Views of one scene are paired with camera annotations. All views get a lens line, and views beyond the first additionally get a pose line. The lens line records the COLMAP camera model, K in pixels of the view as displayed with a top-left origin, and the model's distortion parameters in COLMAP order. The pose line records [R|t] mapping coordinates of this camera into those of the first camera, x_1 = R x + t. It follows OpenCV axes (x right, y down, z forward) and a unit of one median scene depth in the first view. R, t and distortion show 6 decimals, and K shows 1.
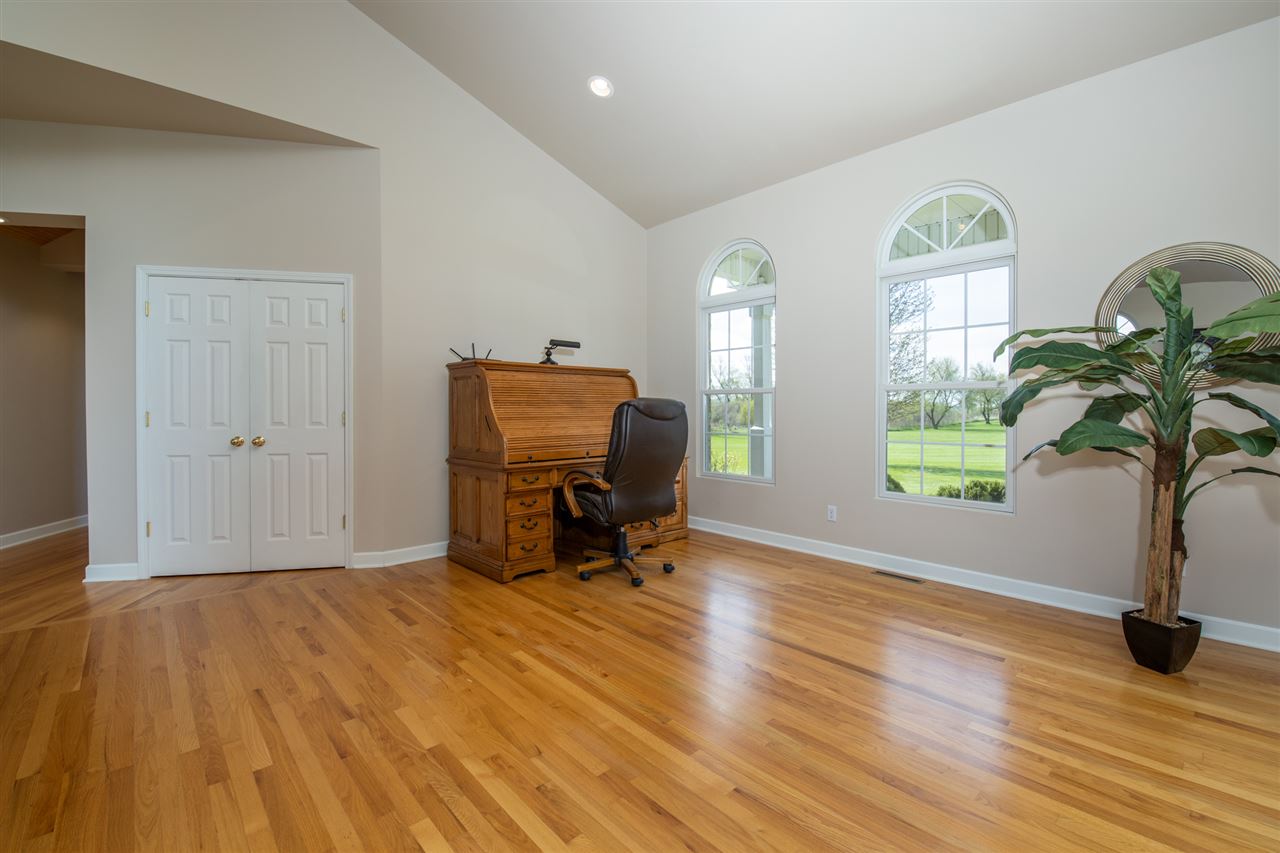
lens RADIAL K [[549.4, 0, 640.5], [0, 549.4, 418.0], [0, 0, 1]] dist [-0.000305, 0.000004]
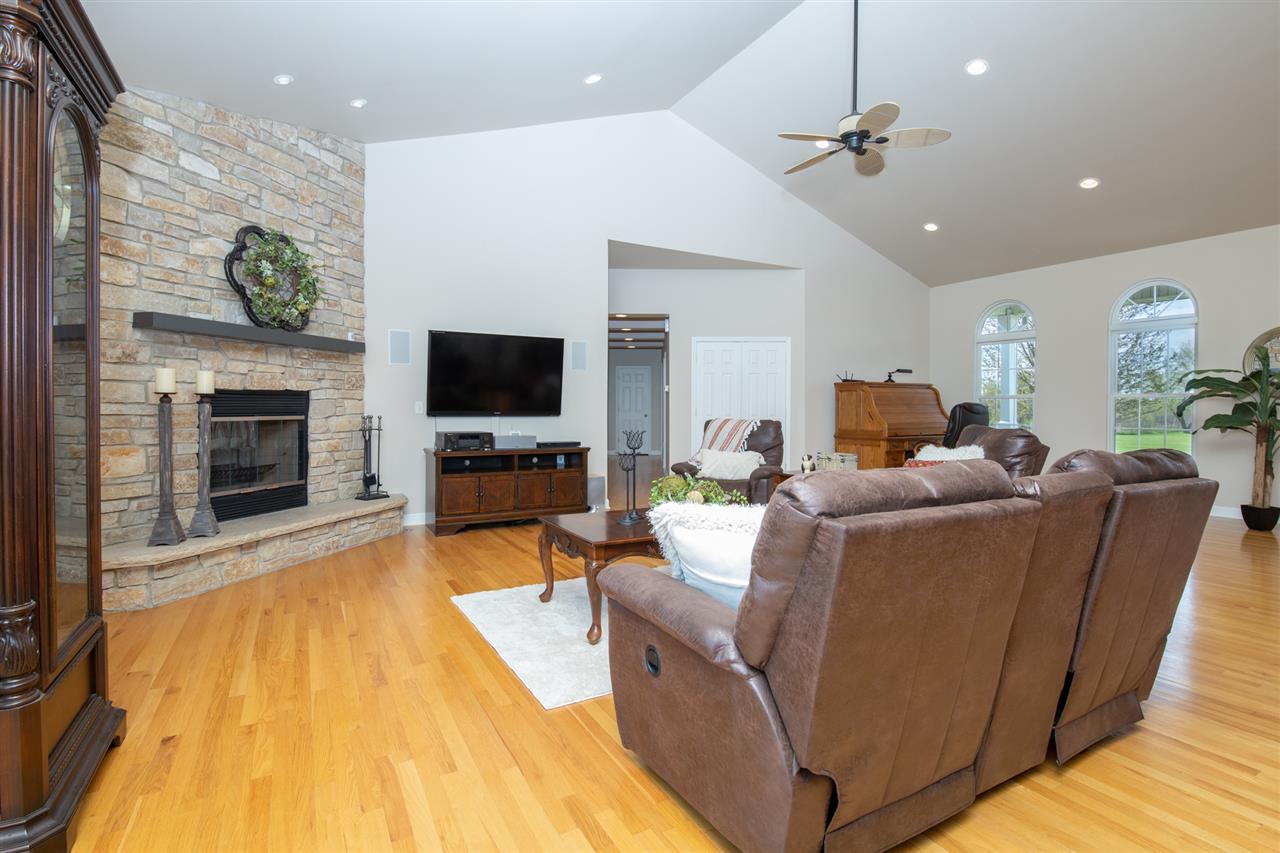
lens RADIAL K [[619.2, 0, 639.0], [0, 619.2, 422.0], [0, 0, 1]] dist [0.001904, 0.000219]
pose [[0.972656, 0.008013, -0.232111, -0.571528], [-0.006033, 0.999939, 0.009241, 0.016888], [0.232171, -0.007588, 0.972645, -1.285595]]
